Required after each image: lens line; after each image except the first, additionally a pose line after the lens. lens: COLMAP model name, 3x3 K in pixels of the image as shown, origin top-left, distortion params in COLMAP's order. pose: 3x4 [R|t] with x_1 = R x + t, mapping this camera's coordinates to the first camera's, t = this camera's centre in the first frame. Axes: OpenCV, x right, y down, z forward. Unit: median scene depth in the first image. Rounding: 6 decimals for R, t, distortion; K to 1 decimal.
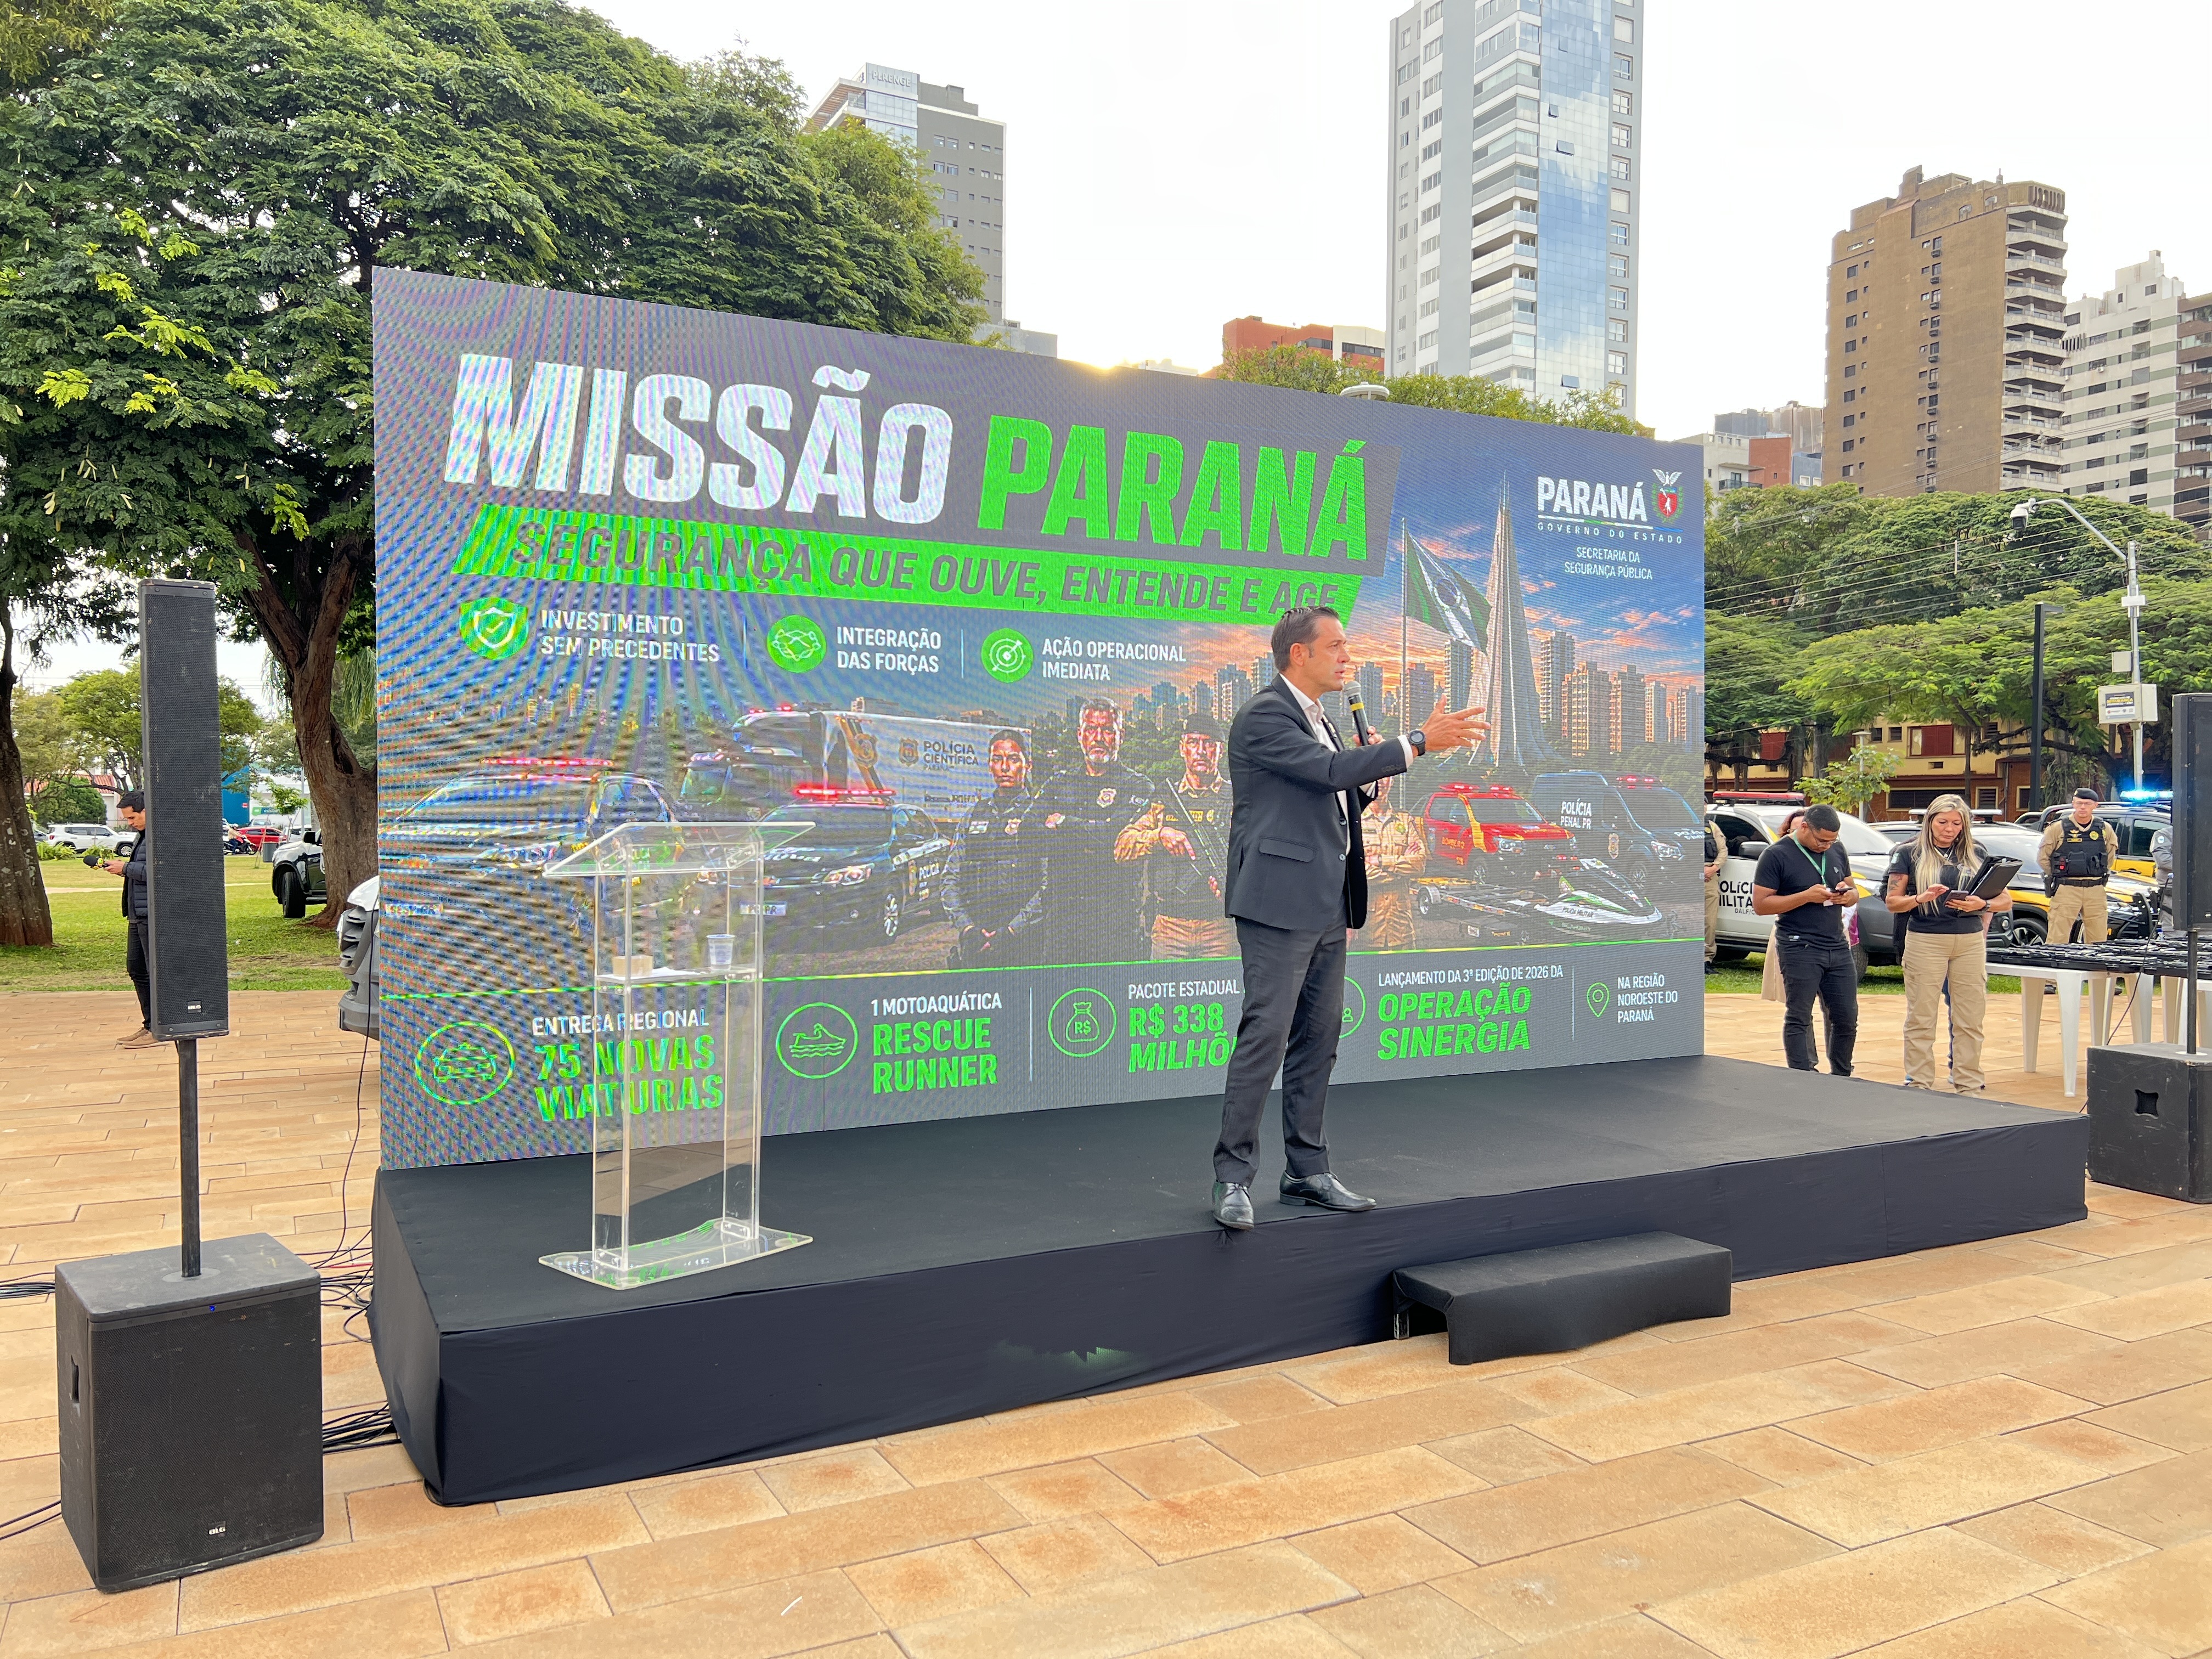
lens RADIAL K [[1648.4, 0, 1106.0], [0, 1648.4, 829.5], [0, 0, 1]] dist [0.064506, -0.075829]
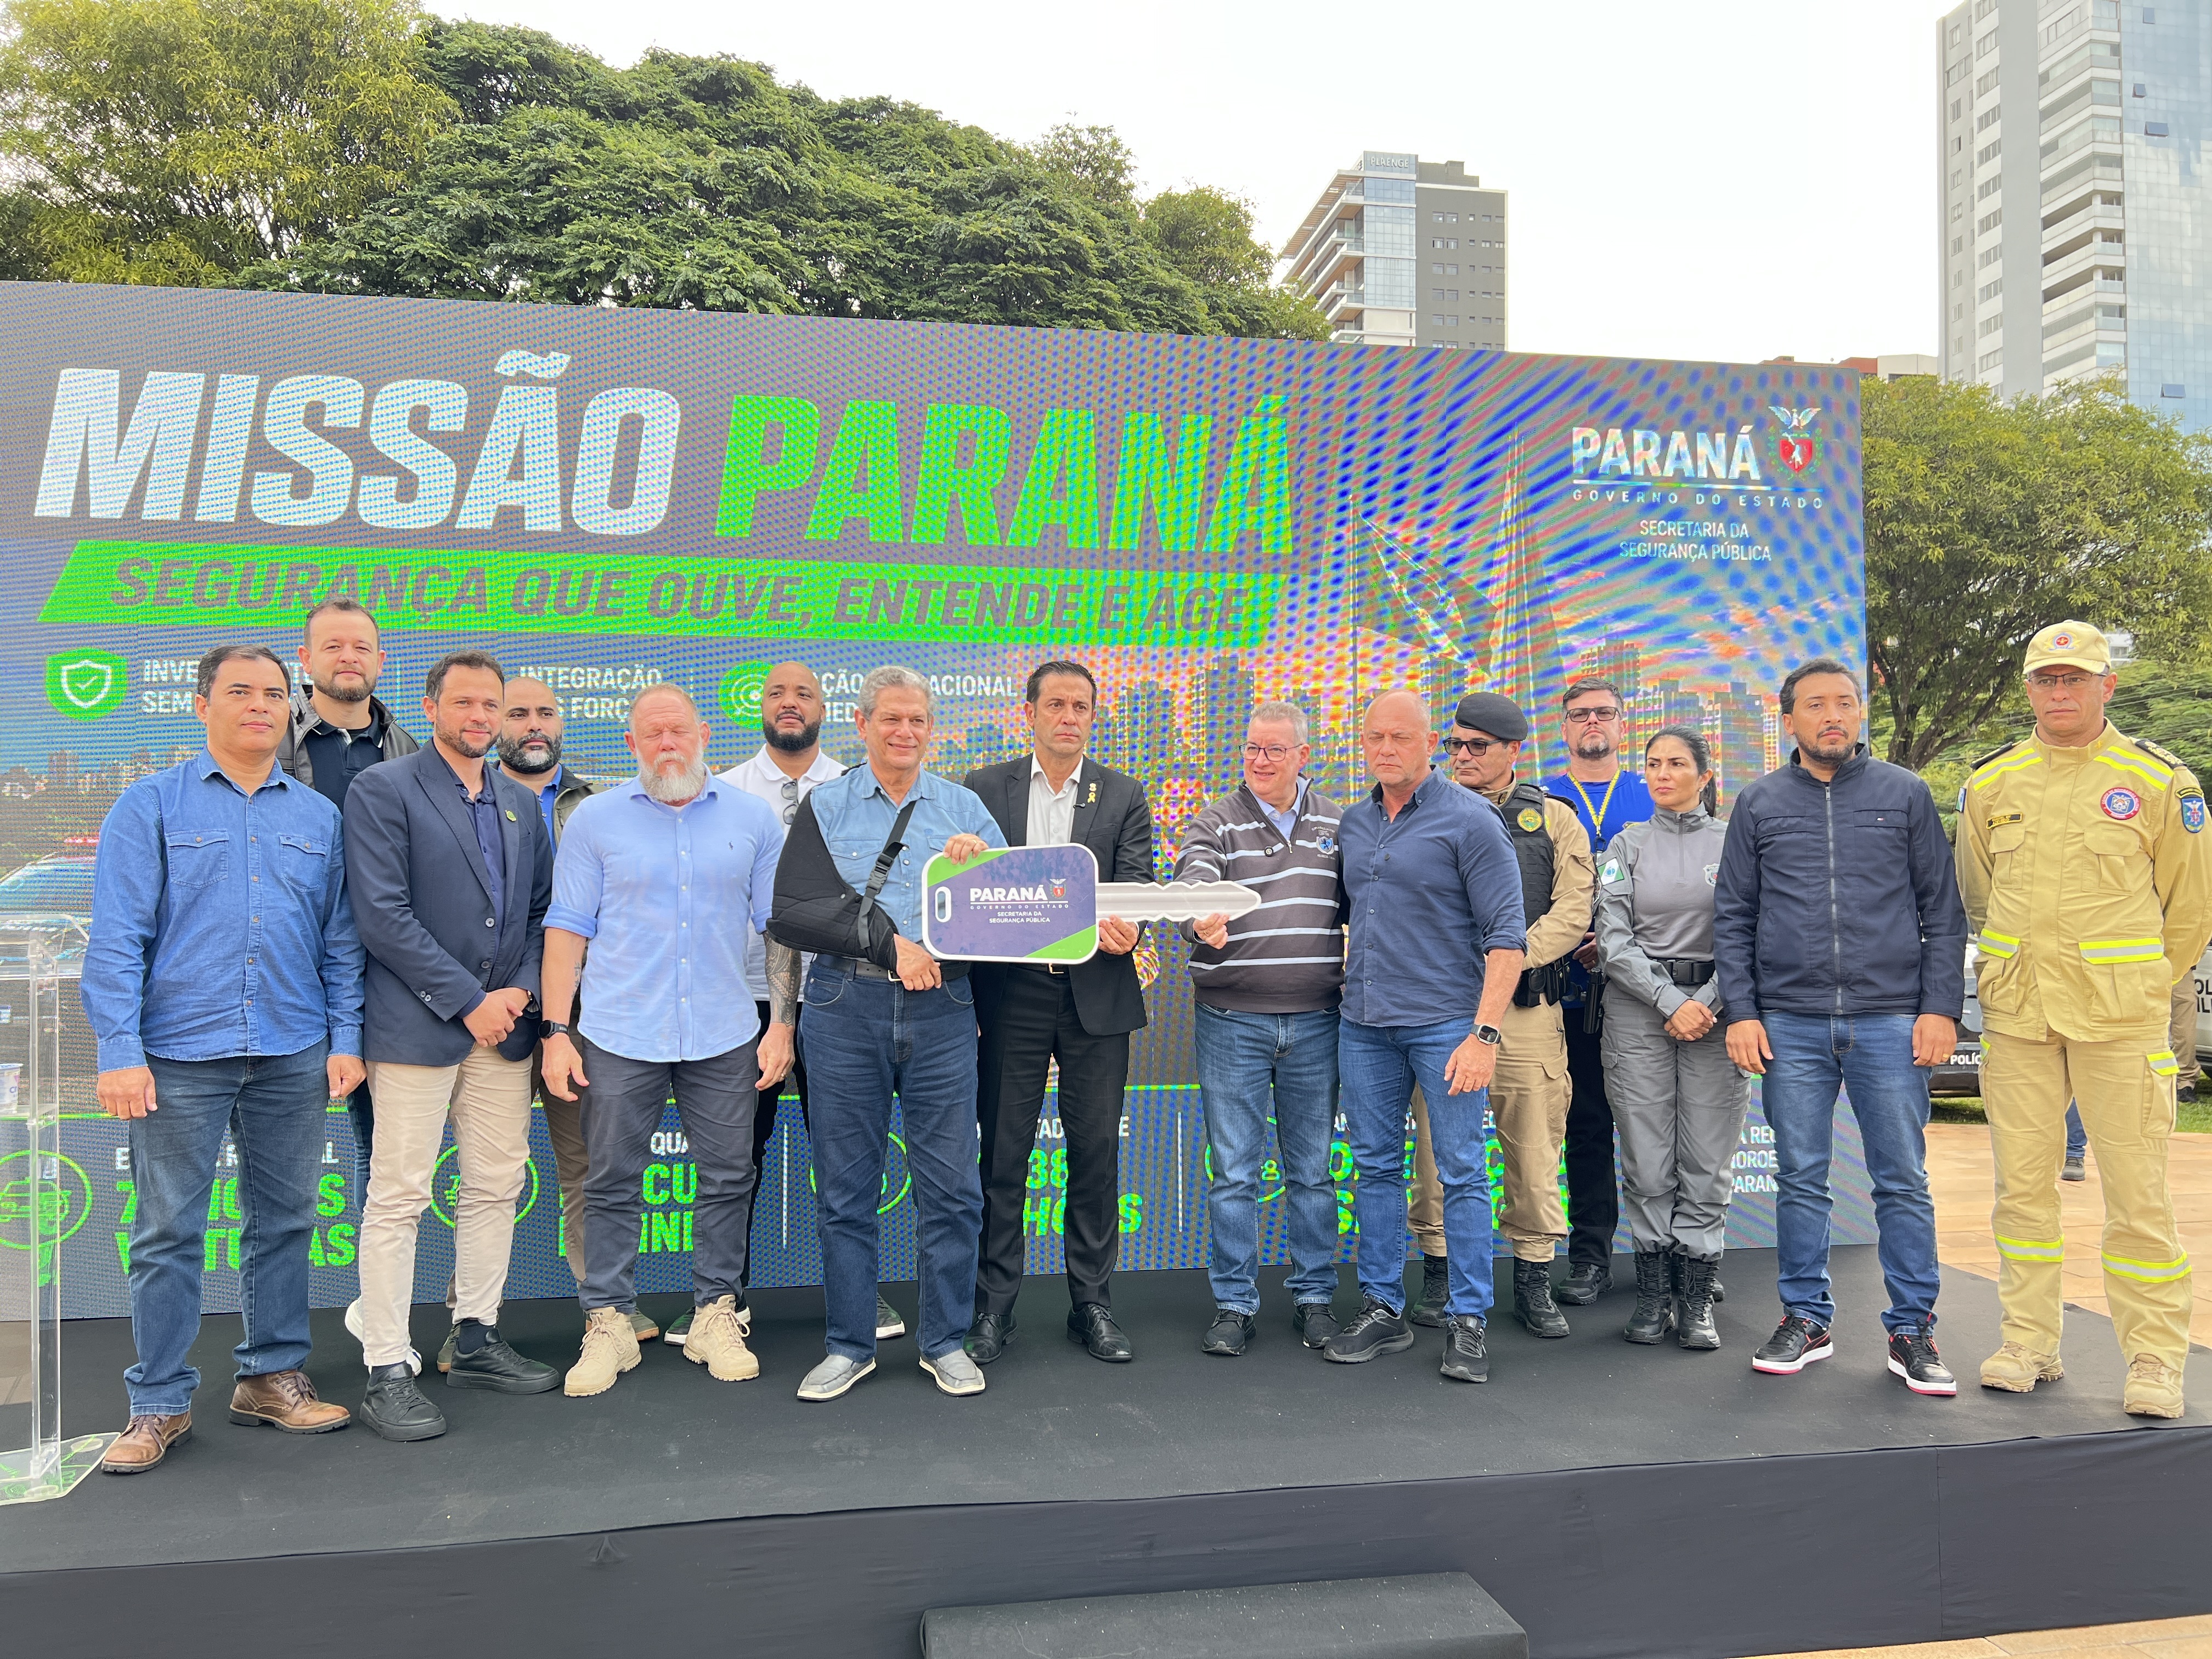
lens RADIAL K [[1668.3, 0, 1106.0], [0, 1668.3, 829.5], [0, 0, 1]] dist [0.027183, -0.014882]
pose [[0.952612, -0.017290, -0.303697, 0.148523], [0.002233, 0.998754, -0.049859, -0.000939], [0.304180, 0.046818, 0.951463, 0.131657]]
